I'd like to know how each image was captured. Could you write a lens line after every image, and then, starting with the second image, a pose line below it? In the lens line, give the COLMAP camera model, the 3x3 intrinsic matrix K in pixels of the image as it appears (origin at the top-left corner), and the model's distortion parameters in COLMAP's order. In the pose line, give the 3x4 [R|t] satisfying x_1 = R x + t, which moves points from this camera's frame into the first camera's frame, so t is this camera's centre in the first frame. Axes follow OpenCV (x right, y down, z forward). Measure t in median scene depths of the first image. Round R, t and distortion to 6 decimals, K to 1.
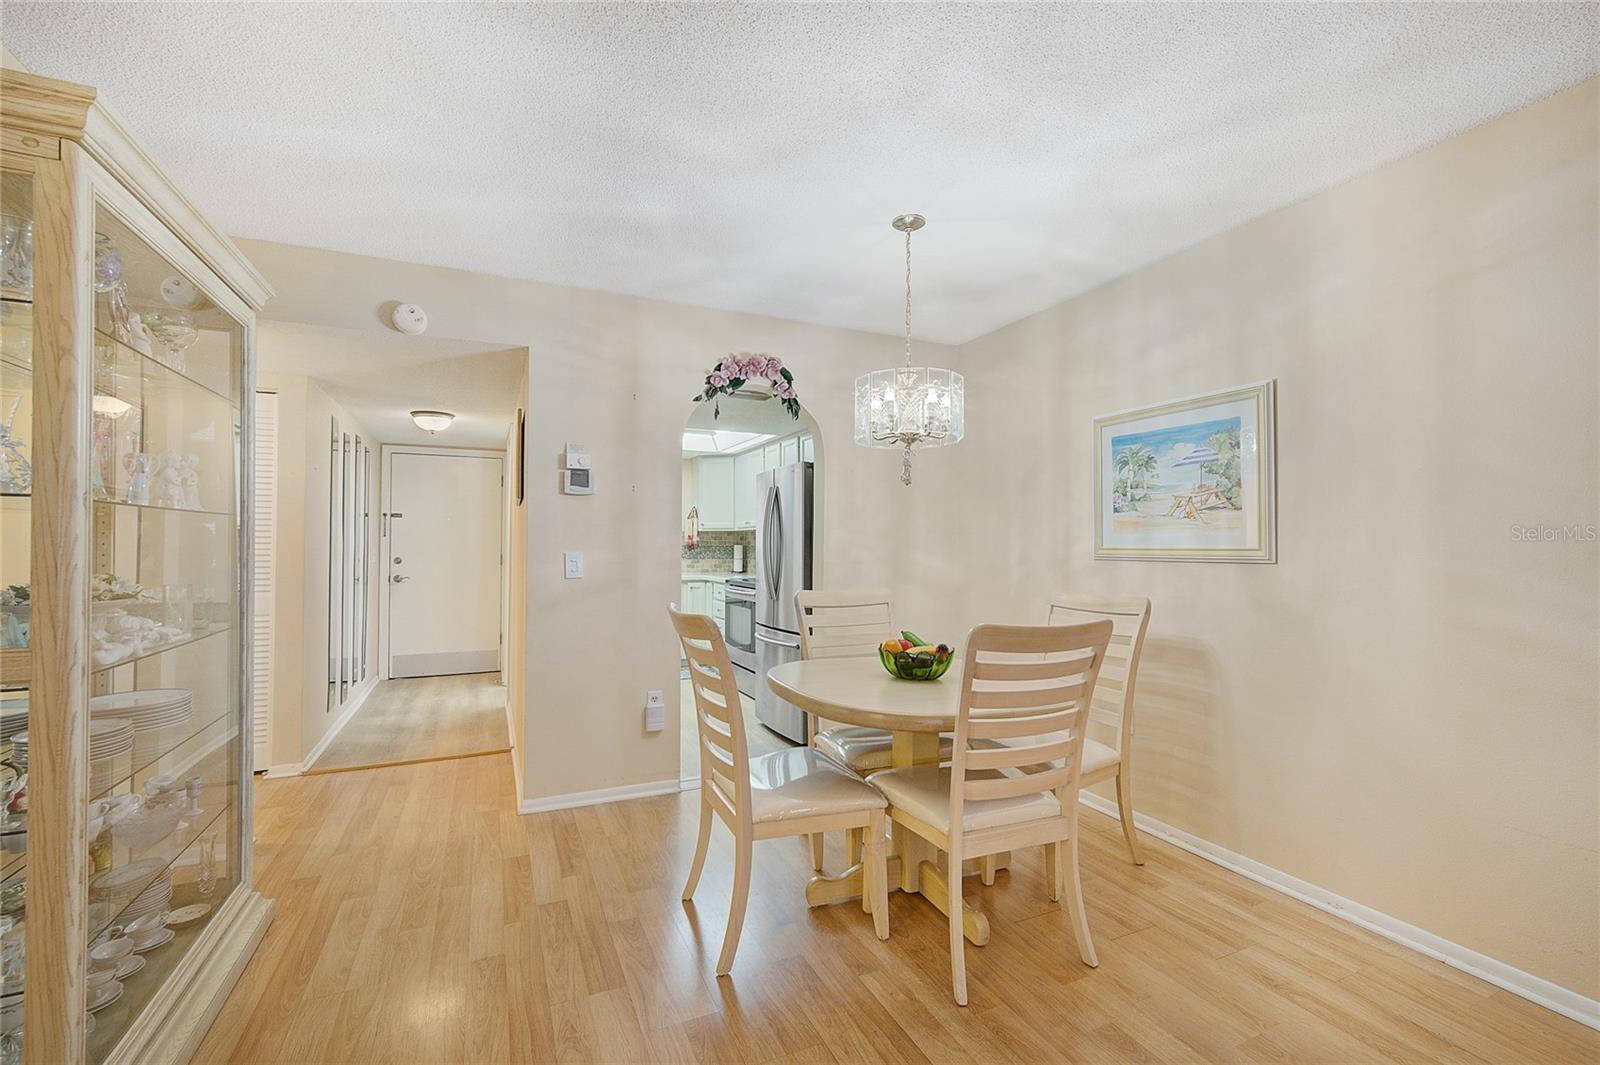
lens RADIAL K [[689.0, 0, 803.8], [0, 689.0, 535.1], [0, 0, 1]] dist [-0.004587, 0.003284]
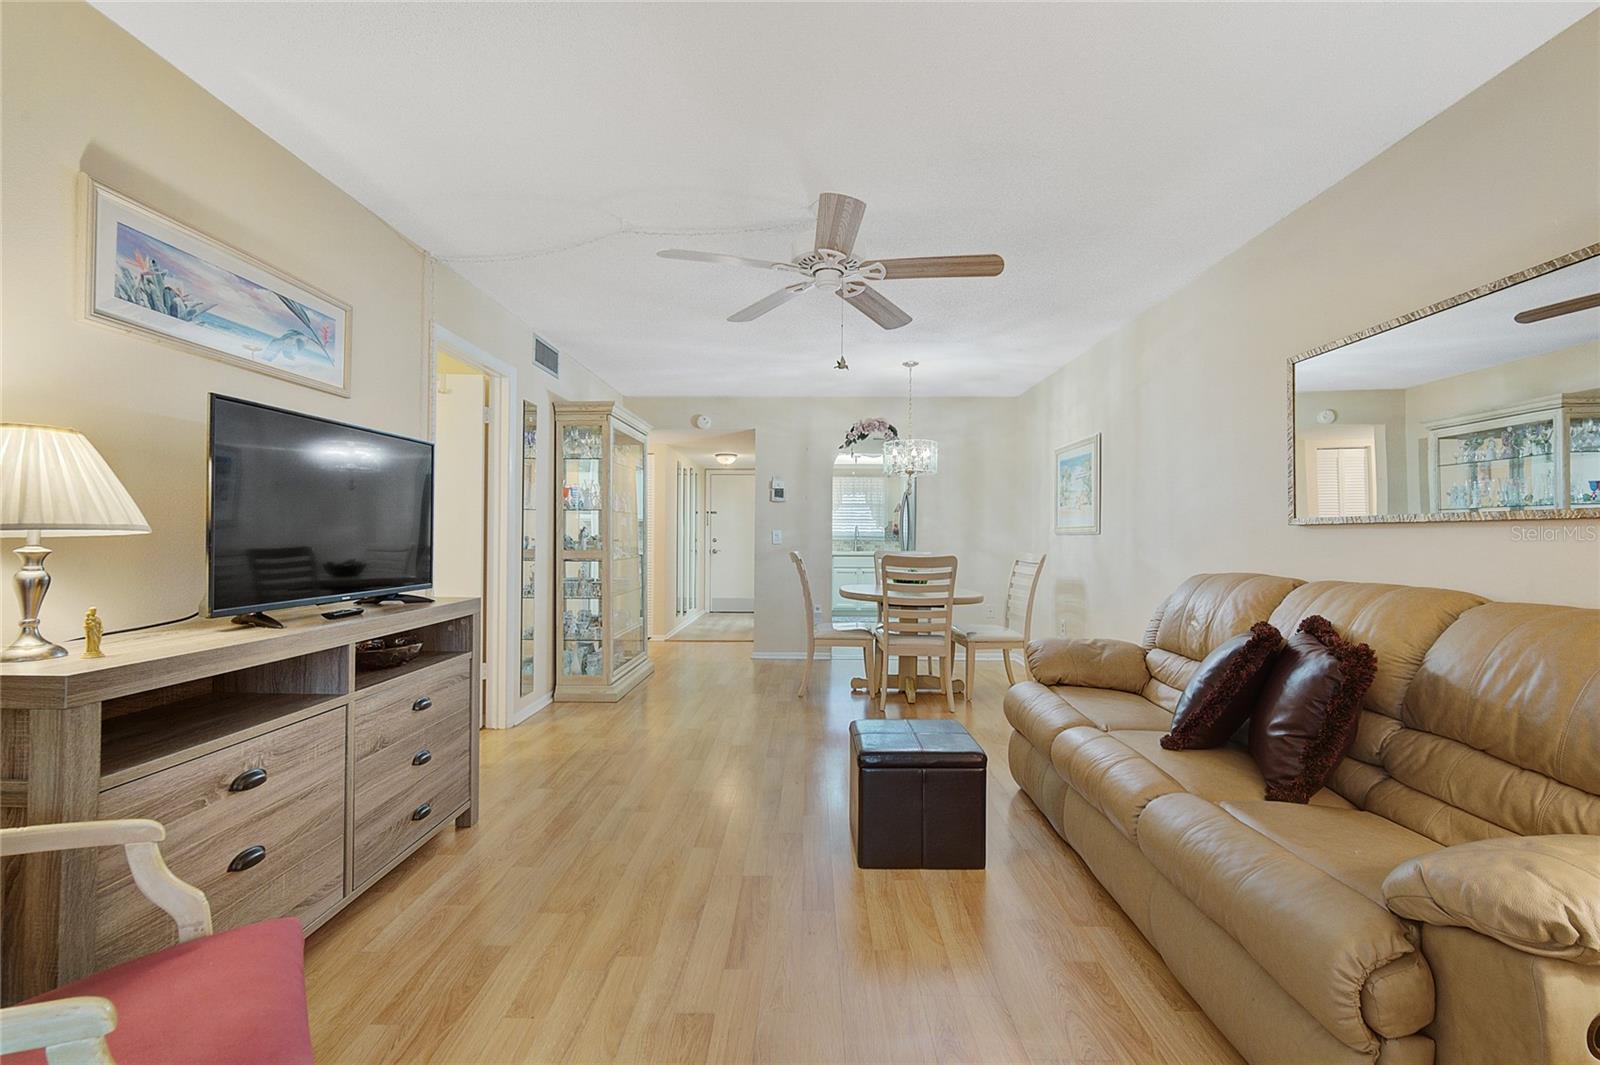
lens RADIAL K [[689.0, 0, 803.8], [0, 689.0, 535.1], [0, 0, 1]] dist [-0.004587, 0.003284]
pose [[0.904445, 0.001072, -0.426589, 0.575865], [0.003408, 0.999947, 0.009739, 0.018230], [0.426577, -0.010262, 0.904393, -0.749356]]
